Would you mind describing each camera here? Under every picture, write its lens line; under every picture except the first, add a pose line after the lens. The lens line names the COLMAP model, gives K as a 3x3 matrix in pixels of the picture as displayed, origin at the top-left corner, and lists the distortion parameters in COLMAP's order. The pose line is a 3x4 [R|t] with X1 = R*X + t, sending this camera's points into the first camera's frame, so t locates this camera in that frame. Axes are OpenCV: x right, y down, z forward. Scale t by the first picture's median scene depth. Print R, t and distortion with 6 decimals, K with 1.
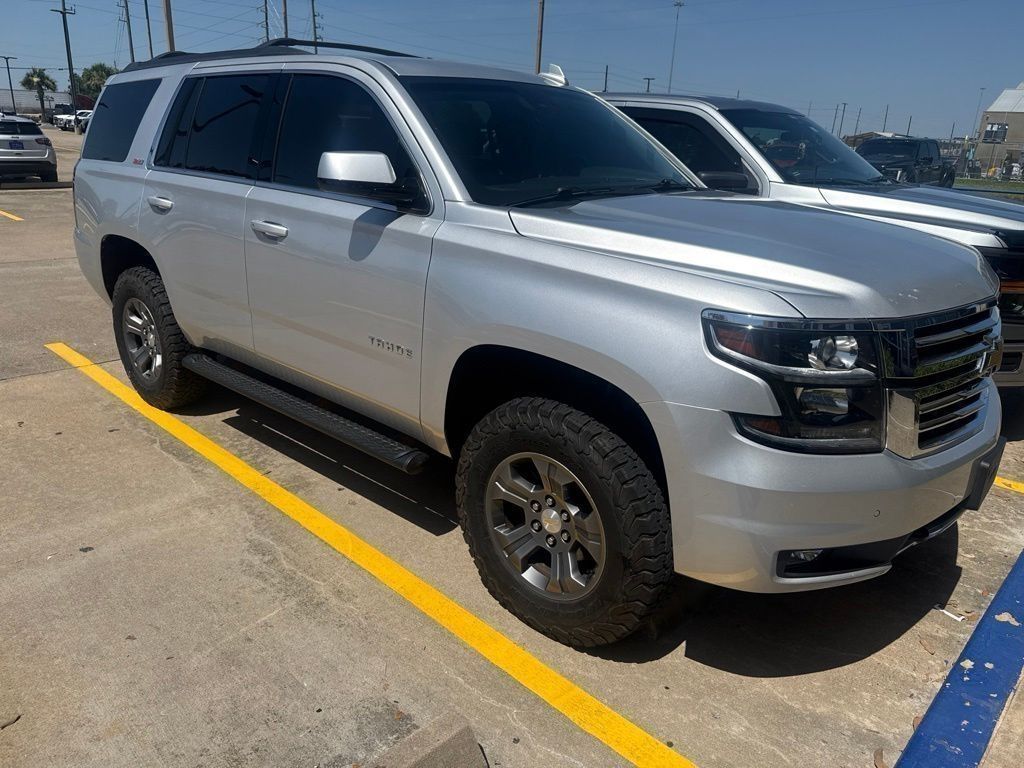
lens RADIAL K [[678.9, 0, 512.0], [0, 678.9, 384.0], [0, 0, 1]] dist [0.071751, -0.093166]
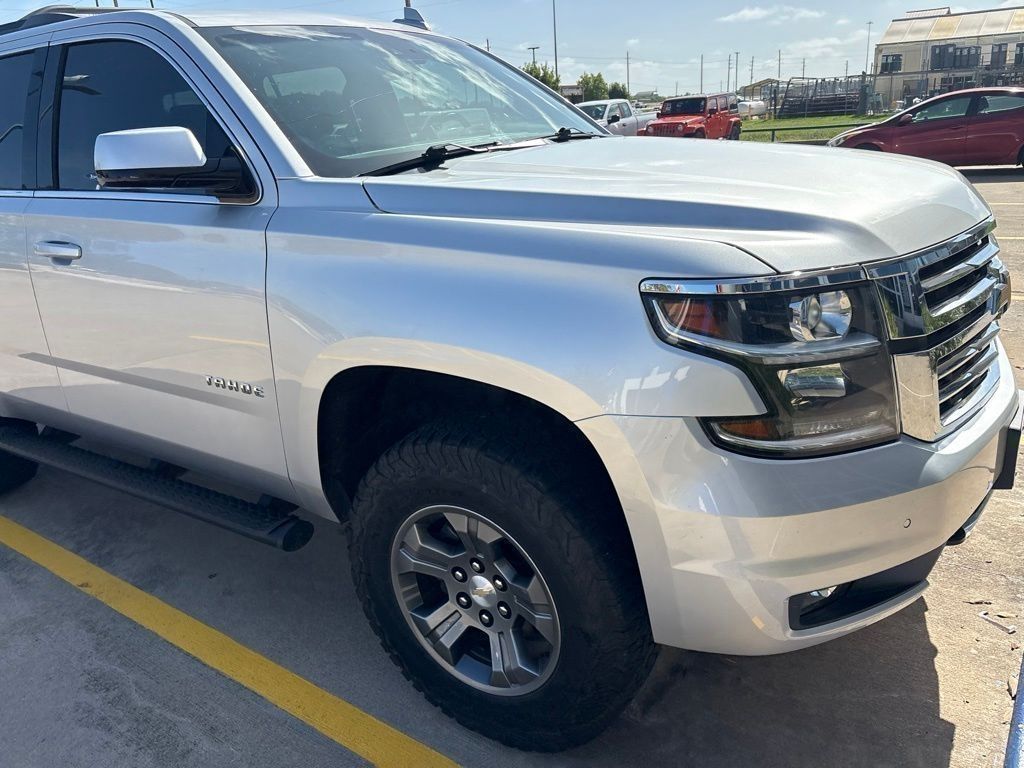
lens RADIAL K [[725.2, 0, 526.9], [0, 725.2, 376.9], [0, 0, 1]] dist [0.034575, -0.039424]
pose [[0.981953, -0.147352, 0.118557, 0.038788], [0.148180, 0.988959, 0.001842, -0.019622], [-0.117519, 0.015759, 0.992946, 0.174260]]
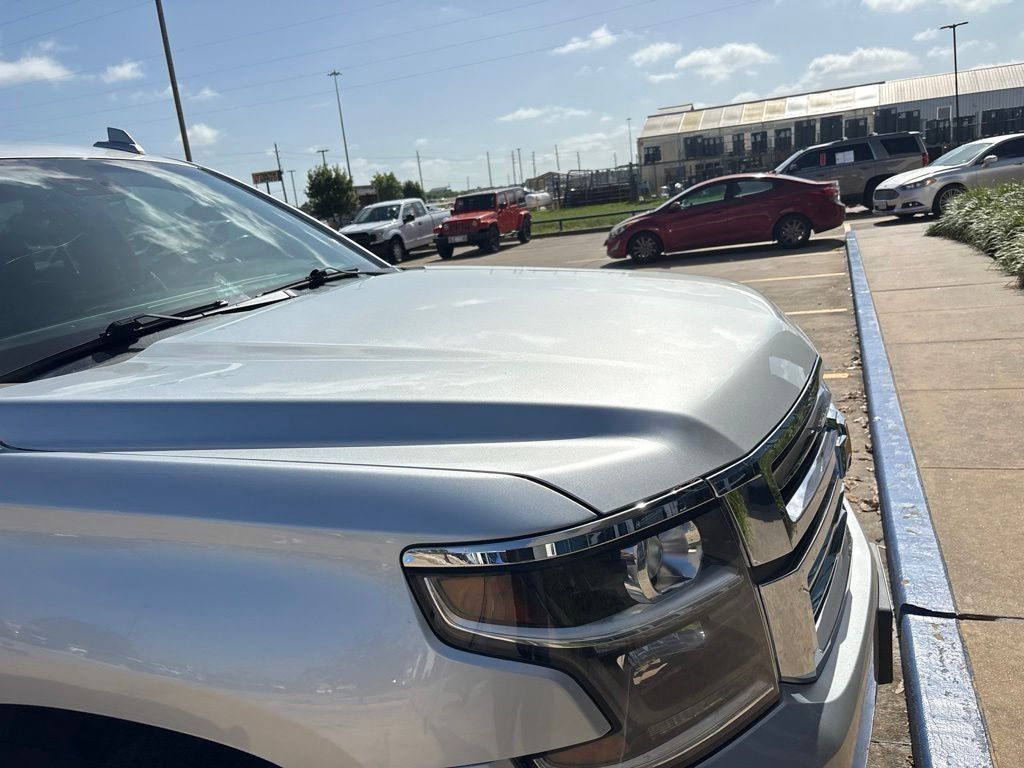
lens RADIAL K [[702.0, 0, 525.3], [0, 702.0, 405.8], [0, 0, 1]] dist [0.033494, -0.032936]
pose [[0.899908, -0.255276, 0.353554, 0.140077], [0.278806, 0.960208, -0.016352, -0.114677], [-0.335312, 0.113288, 0.935271, 0.340255]]
